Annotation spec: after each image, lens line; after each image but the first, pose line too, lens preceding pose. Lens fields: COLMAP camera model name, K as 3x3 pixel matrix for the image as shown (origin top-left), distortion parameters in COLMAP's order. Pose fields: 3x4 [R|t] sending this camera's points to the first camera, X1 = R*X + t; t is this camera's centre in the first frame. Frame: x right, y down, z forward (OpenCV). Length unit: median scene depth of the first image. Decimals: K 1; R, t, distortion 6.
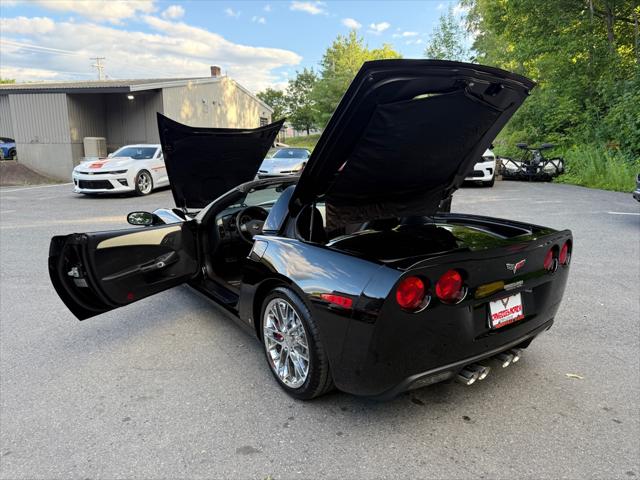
lens RADIAL K [[453.5, 0, 316.3], [0, 453.5, 240.6], [0, 0, 1]] dist [0.024900, -0.045438]
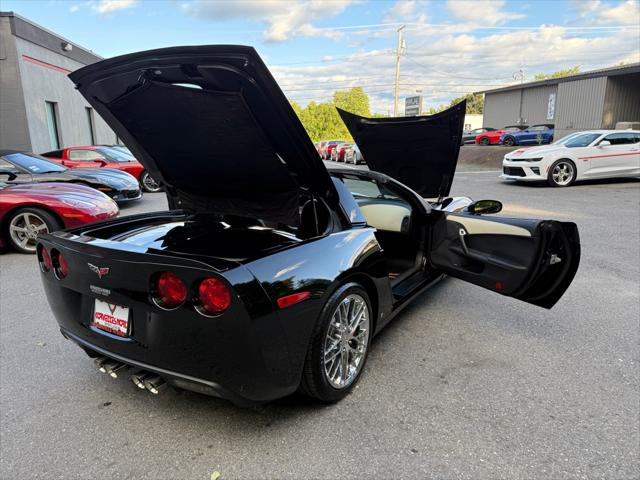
lens RADIAL K [[453.5, 0, 324.4], [0, 453.5, 236.0], [0, 0, 1]] dist [0.024900, -0.045438]
pose [[0.407180, 0.184678, -0.894482, 0.278591], [-0.172626, 0.977254, 0.123185, -0.034812], [0.896886, 0.104252, 0.429799, 0.200487]]
